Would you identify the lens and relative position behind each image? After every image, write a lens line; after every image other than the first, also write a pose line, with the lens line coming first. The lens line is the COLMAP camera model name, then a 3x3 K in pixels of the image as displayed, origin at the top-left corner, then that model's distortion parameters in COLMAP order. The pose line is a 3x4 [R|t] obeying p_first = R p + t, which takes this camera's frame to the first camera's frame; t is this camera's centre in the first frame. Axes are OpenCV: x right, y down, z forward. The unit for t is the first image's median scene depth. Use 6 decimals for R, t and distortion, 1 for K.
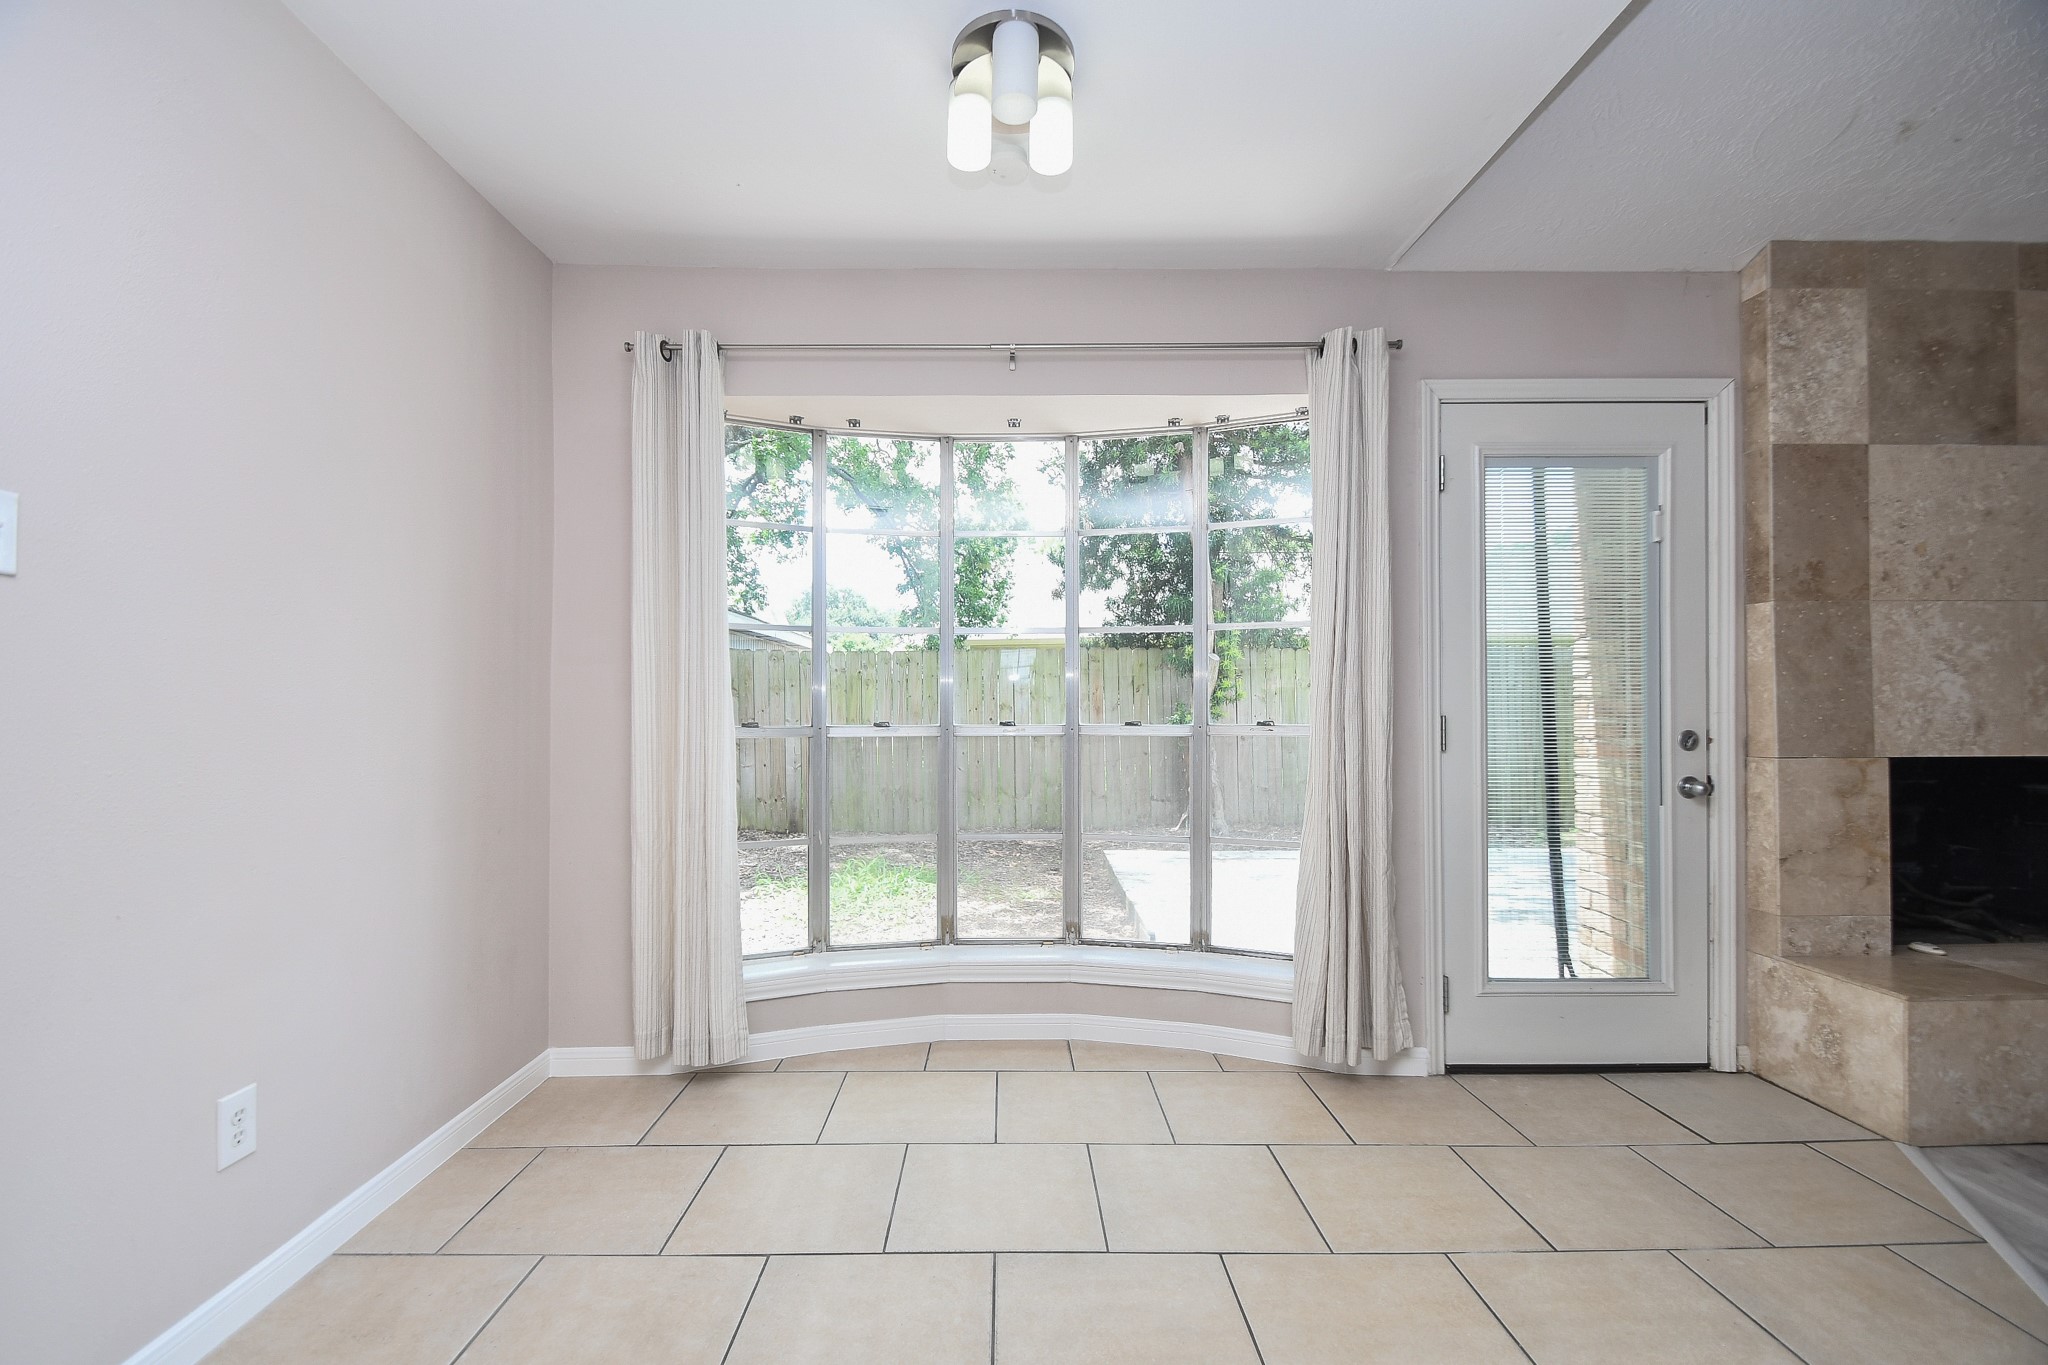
lens RADIAL K [[898.7, 0, 1004.5], [0, 898.7, 698.3], [0, 0, 1]] dist [0.019870, -0.019416]
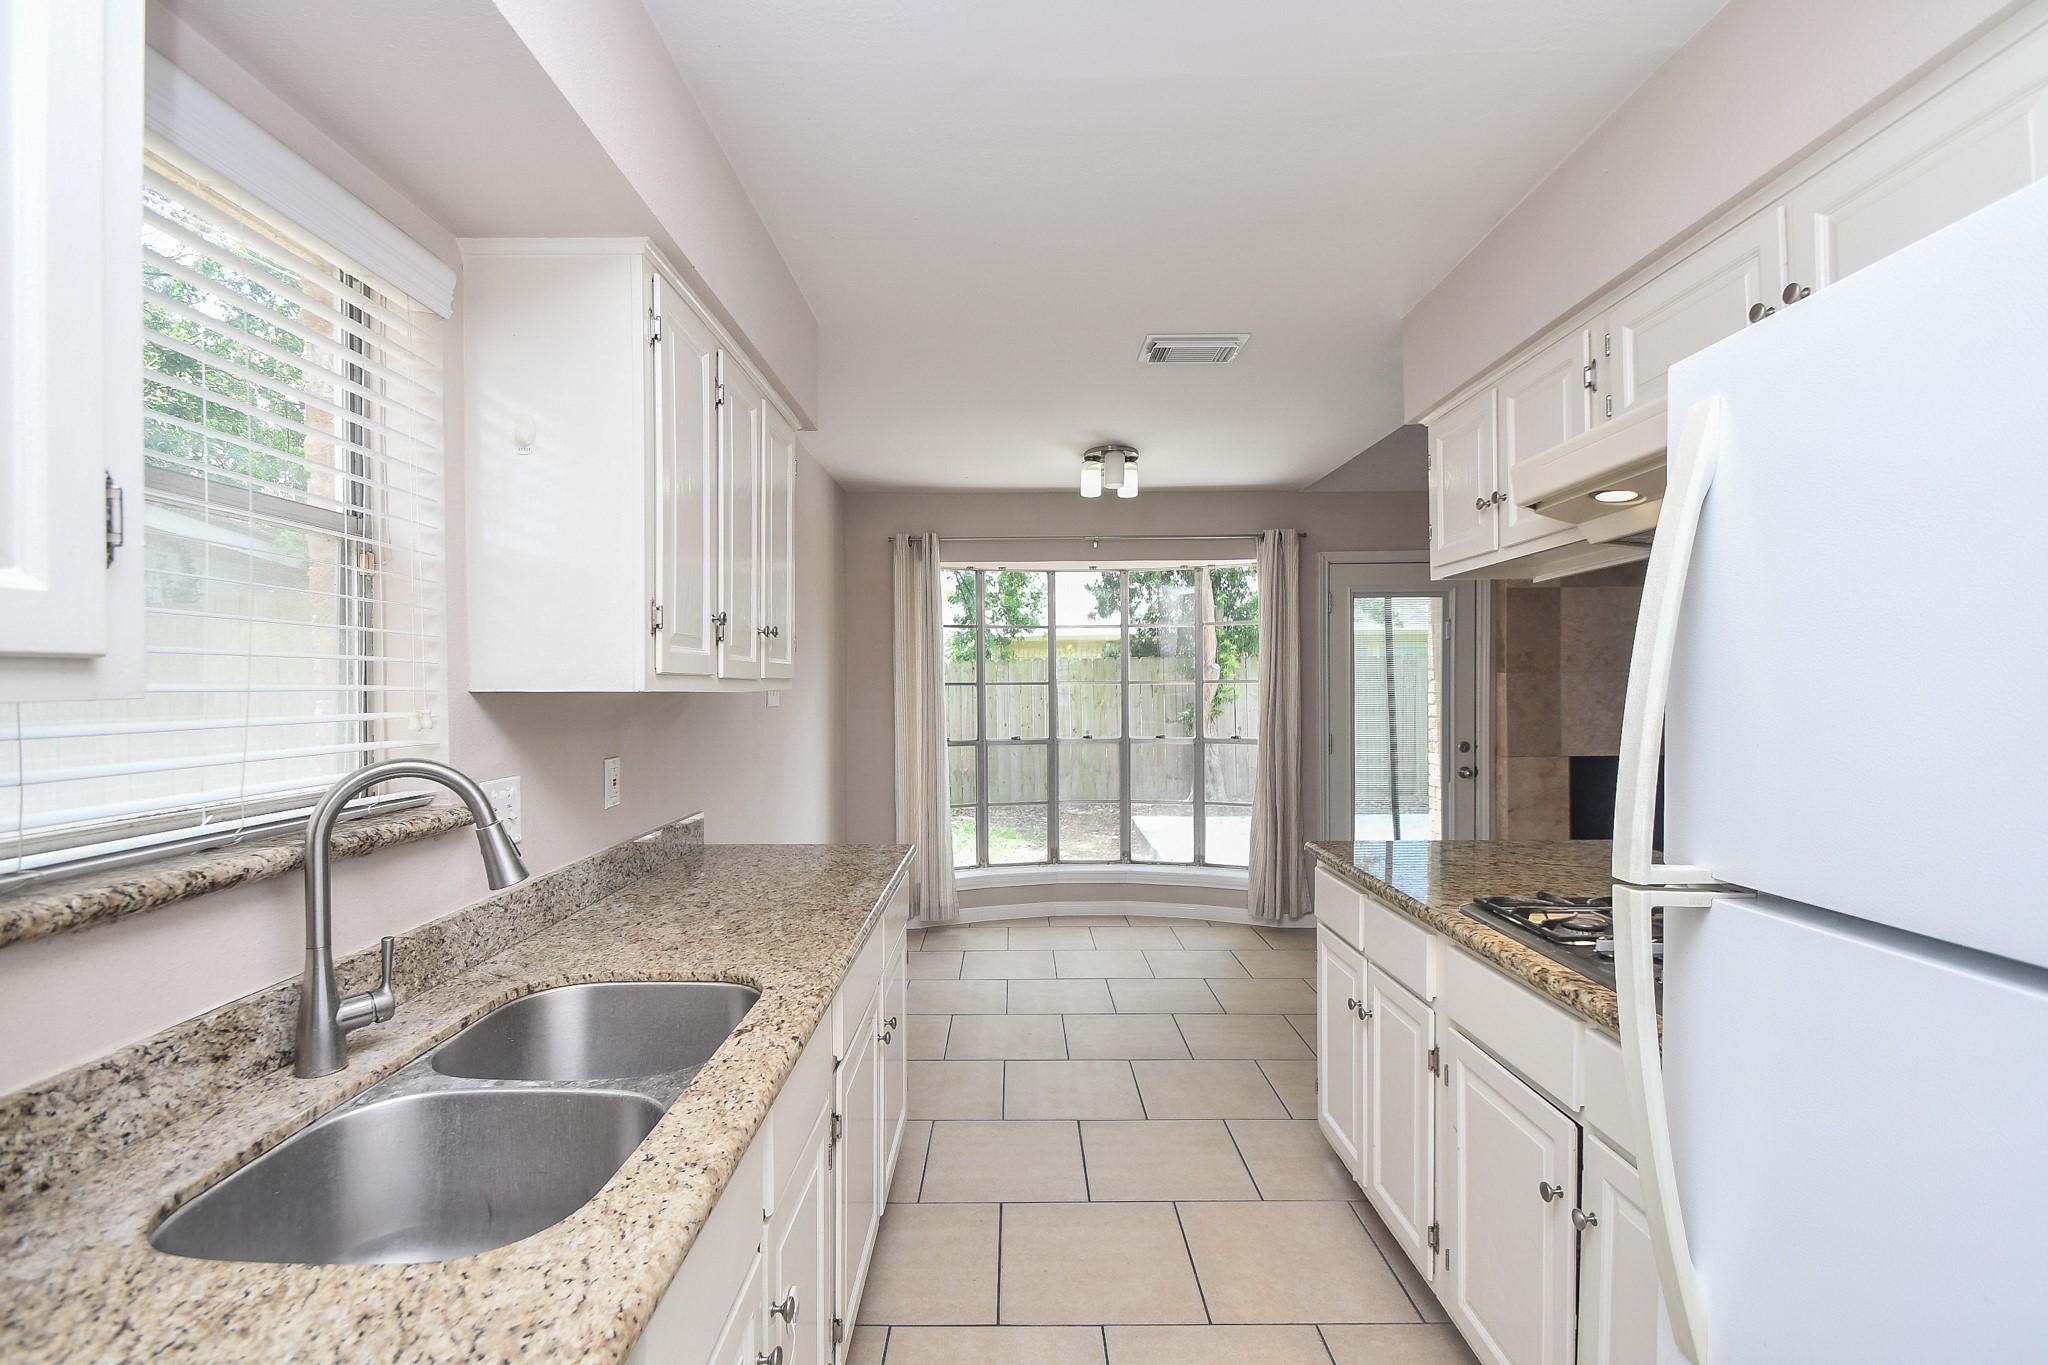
lens RADIAL K [[898.7, 0, 1004.5], [0, 898.7, 698.3], [0, 0, 1]] dist [0.019870, -0.019416]
pose [[0.999900, -0.006217, -0.012728, -0.159421], [0.006526, 0.999683, 0.024336, -0.106128], [0.012573, -0.024417, 0.999623, -0.870367]]
